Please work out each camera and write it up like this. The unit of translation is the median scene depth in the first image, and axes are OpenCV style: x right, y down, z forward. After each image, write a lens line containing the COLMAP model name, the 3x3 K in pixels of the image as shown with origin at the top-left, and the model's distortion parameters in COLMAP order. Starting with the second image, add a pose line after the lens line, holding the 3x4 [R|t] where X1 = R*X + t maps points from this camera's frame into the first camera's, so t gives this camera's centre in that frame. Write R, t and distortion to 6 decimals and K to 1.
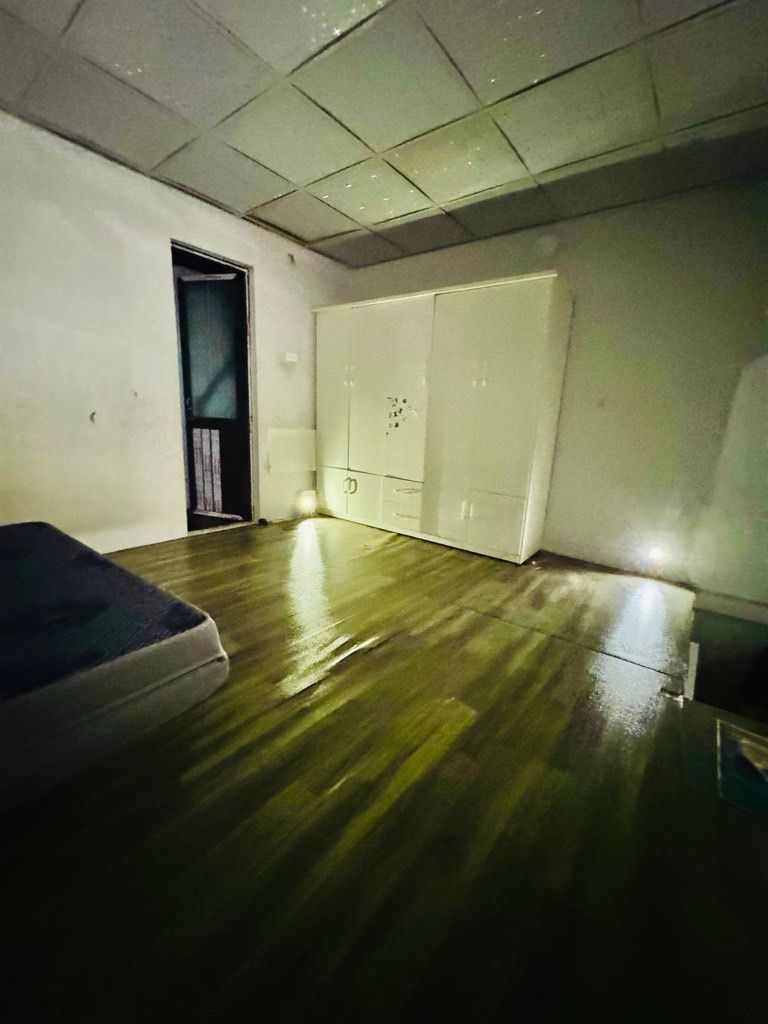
lens RADIAL K [[406.9, 0, 385.4], [0, 406.9, 510.1], [0, 0, 1]] dist [-0.002239, -0.000681]
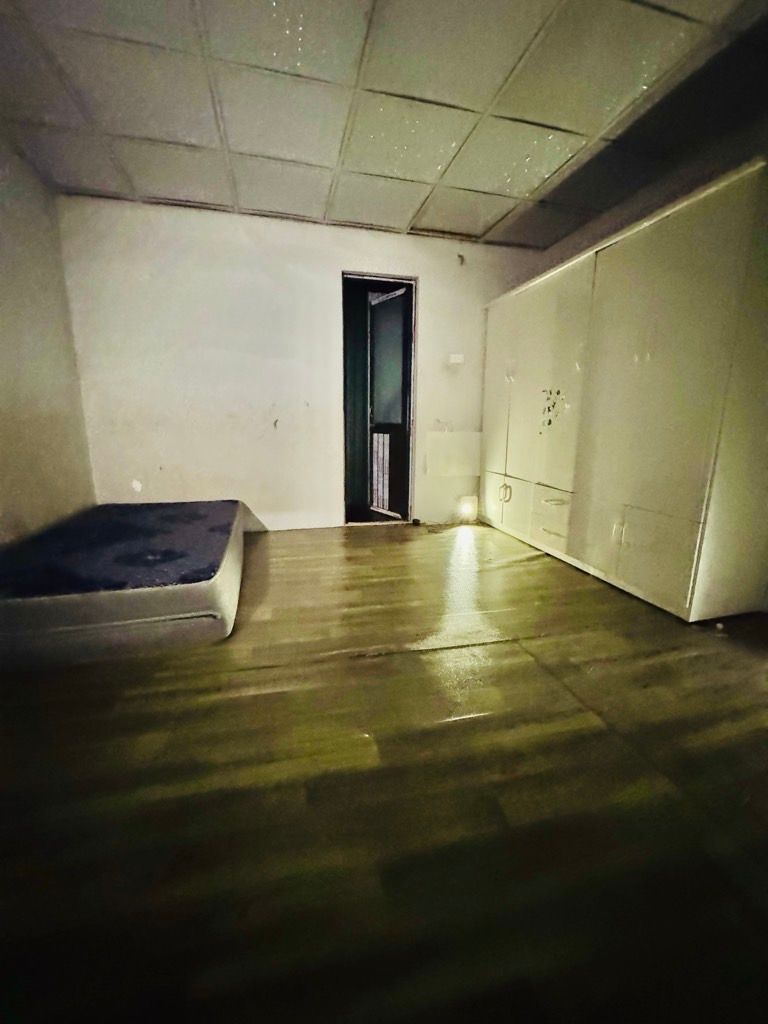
lens RADIAL K [[406.9, 0, 385.5], [0, 406.9, 510.8], [0, 0, 1]] dist [-0.002239, -0.000681]
pose [[0.790922, 0.089541, -0.605330, 0.330485], [-0.106838, 0.994248, 0.007477, 0.000561], [0.602518, 0.058759, 0.795939, 0.171367]]
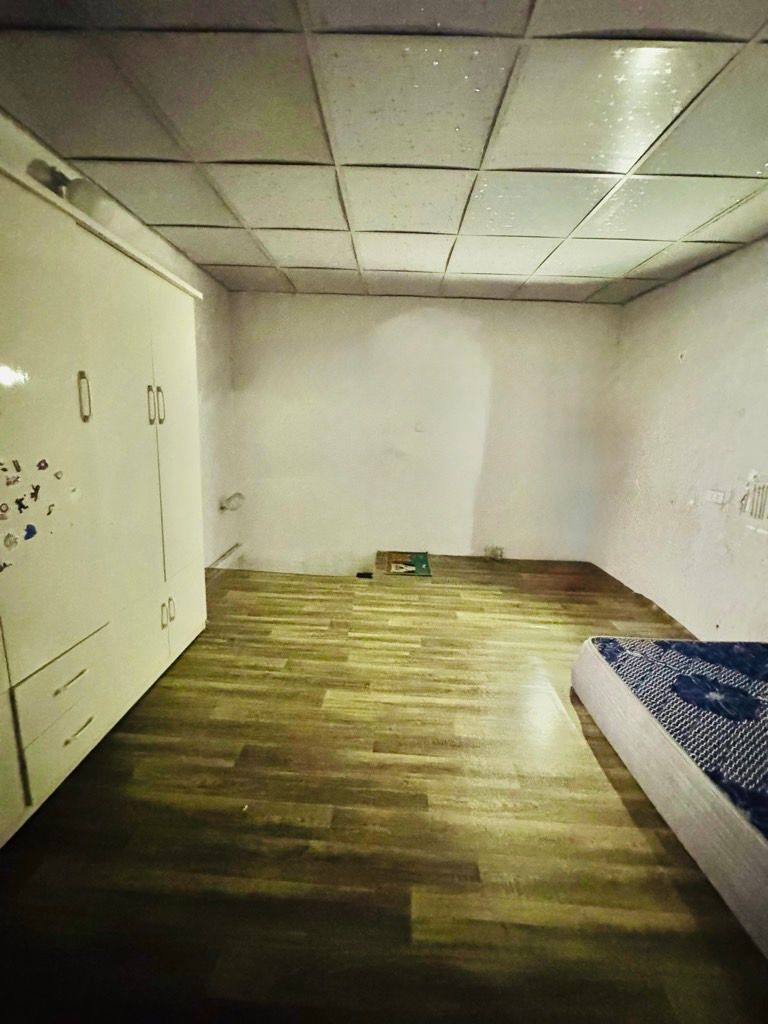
lens RADIAL K [[406.9, 0, 378.2], [0, 406.9, 508.0], [0, 0, 1]] dist [-0.002239, -0.000681]
pose [[-0.580923, -0.239479, 0.777932, -0.497300], [0.106304, 0.925231, 0.364207, -0.382640], [-0.806987, 0.294274, -0.512030, 1.088435]]
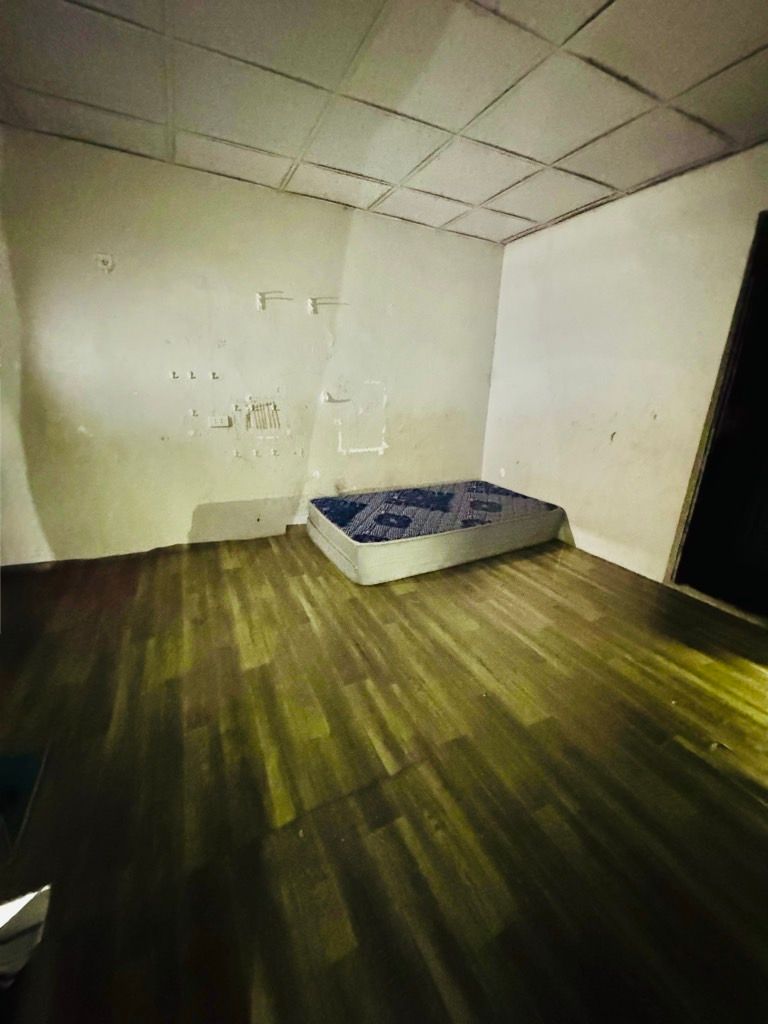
lens RADIAL K [[406.9, 0, 387.7], [0, 406.9, 512.9], [0, 0, 1]] dist [-0.002239, -0.000681]
pose [[-0.423623, 0.224306, -0.877628, 0.515542], [-0.240943, 0.906053, 0.347872, -0.248445], [0.873207, 0.358824, -0.329780, 0.806965]]
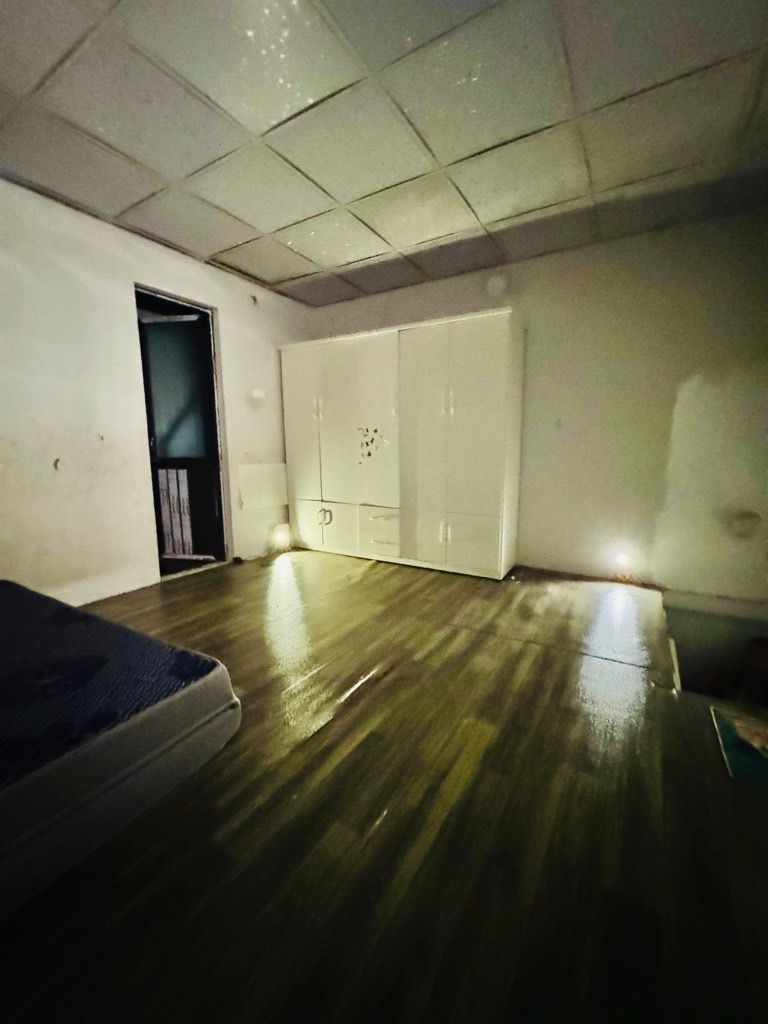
lens RADIAL K [[406.9, 0, 385.3], [0, 406.9, 510.1], [0, 0, 1]] dist [-0.002239, -0.000681]
pose [[0.991627, -0.070692, 0.108070, -0.061758], [0.077690, 0.995049, -0.061974, -0.003505], [-0.103154, 0.069851, 0.992210, -0.011965]]
